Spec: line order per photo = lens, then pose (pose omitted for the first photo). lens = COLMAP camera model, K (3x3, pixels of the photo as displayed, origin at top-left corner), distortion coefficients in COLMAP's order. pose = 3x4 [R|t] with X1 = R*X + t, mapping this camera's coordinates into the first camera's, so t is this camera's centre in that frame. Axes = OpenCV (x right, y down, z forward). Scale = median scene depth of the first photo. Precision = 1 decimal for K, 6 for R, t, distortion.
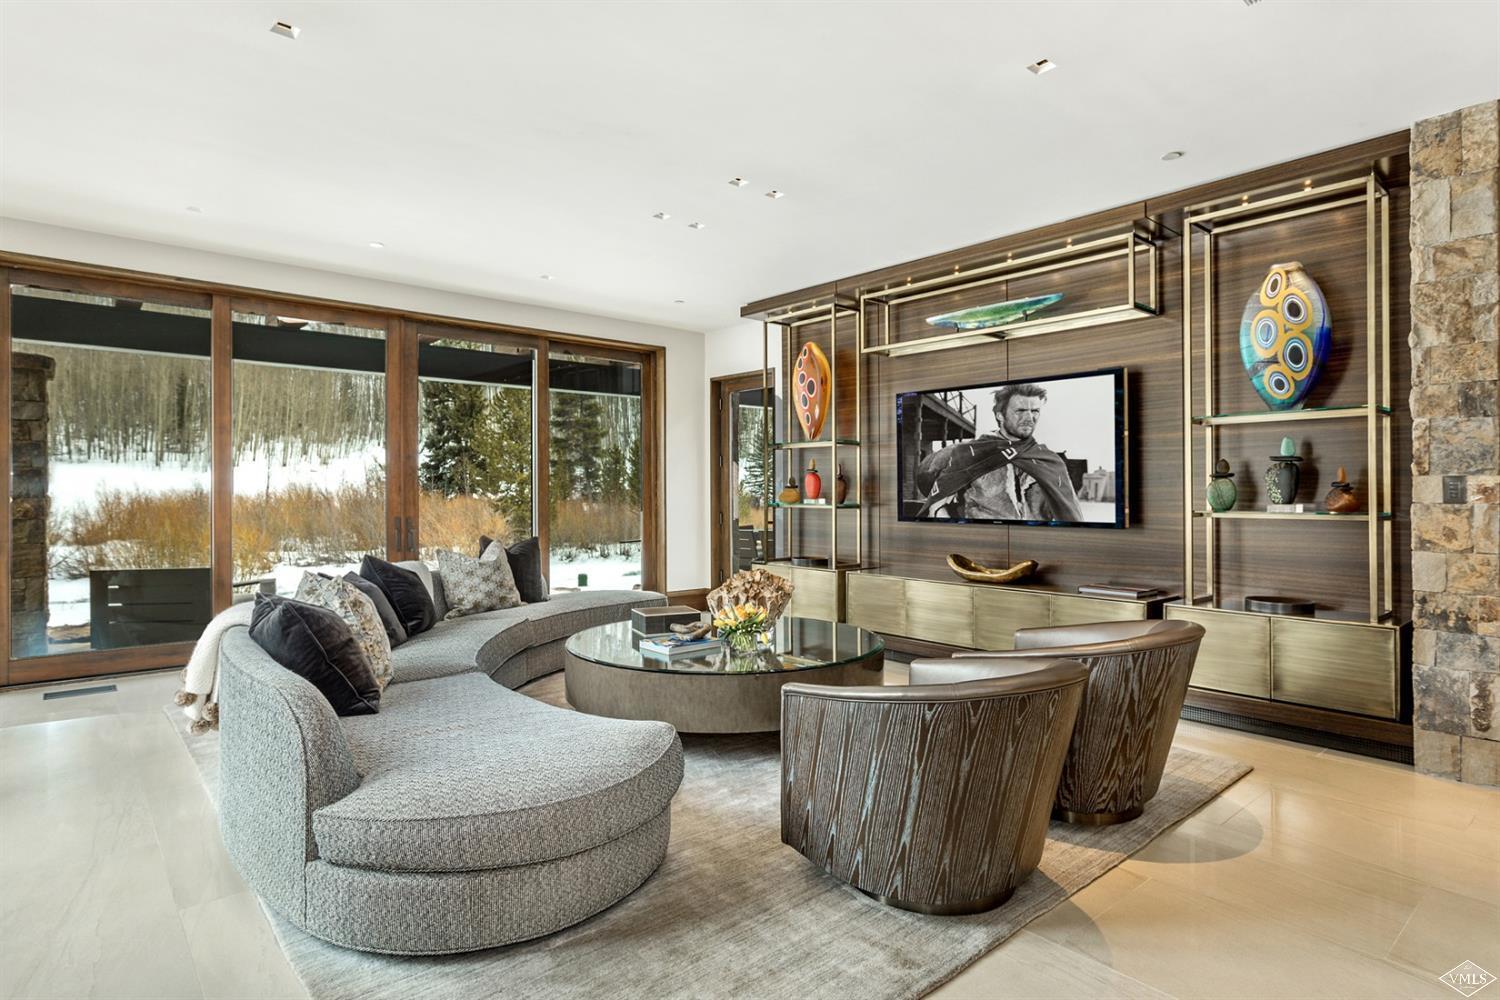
lens RADIAL K [[815.6, 0, 750.0], [0, 815.6, 500.0], [0, 0, 1]] dist [0.000313, 0.000074]
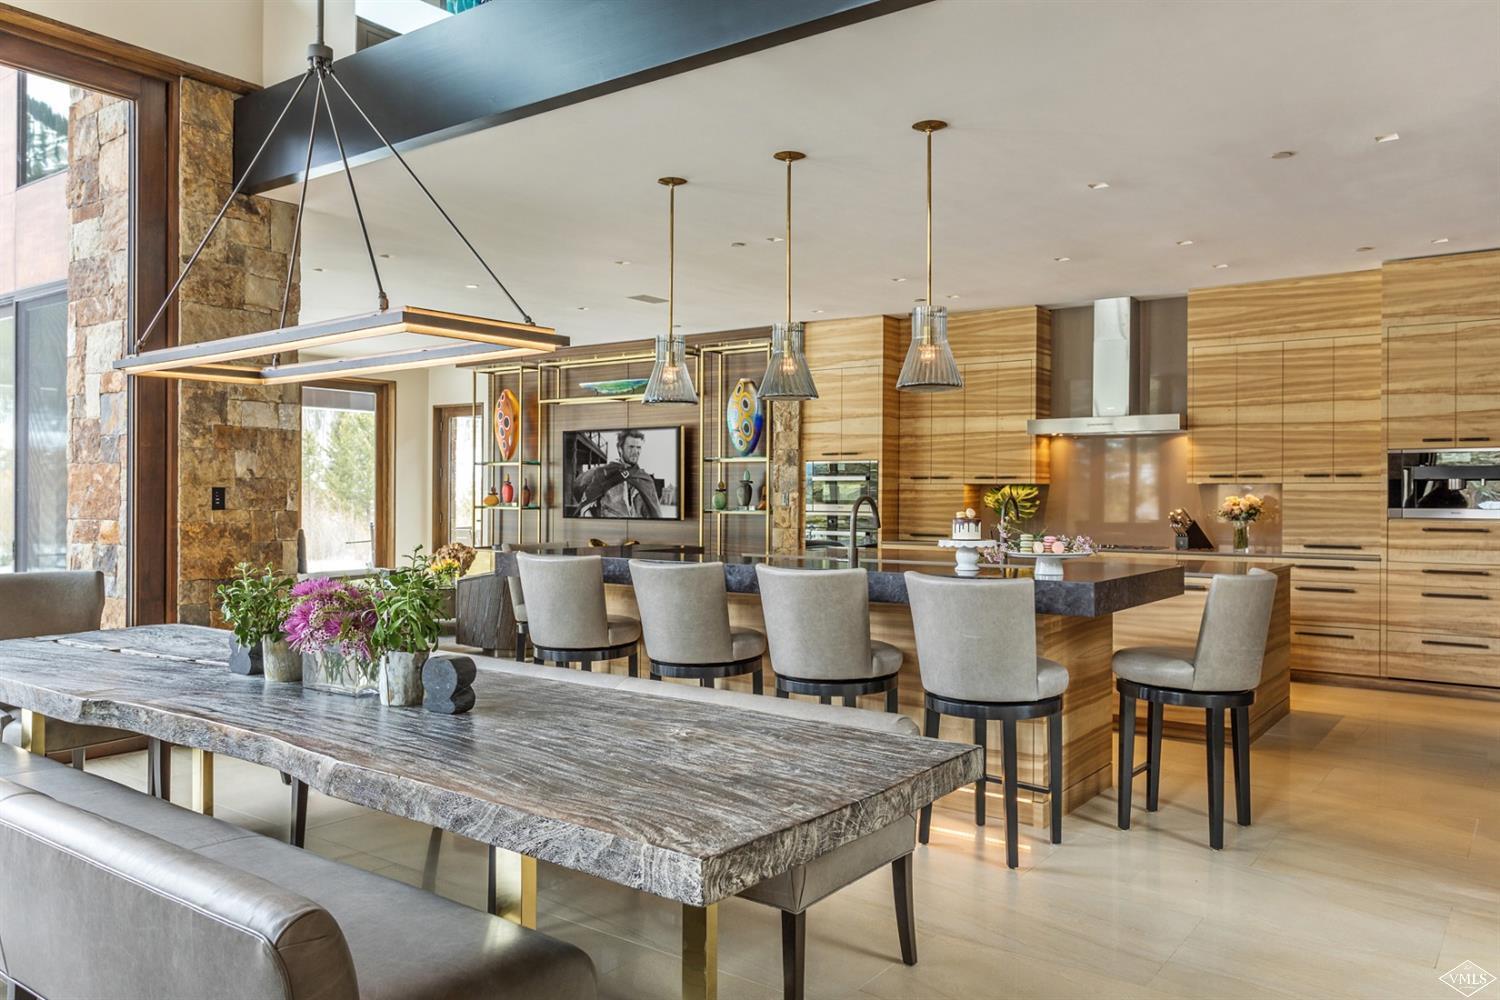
lens RADIAL K [[1121.4, 0, 750.0], [0, 1121.4, 500.0], [0, 0, 1]] dist [-0.229322, -0.000978]
pose [[0.975484, 0.001358, 0.220065, 0.077655], [-0.000979, 0.999998, -0.001831, -0.004065], [-0.220067, 0.001571, 0.975484, -1.115521]]
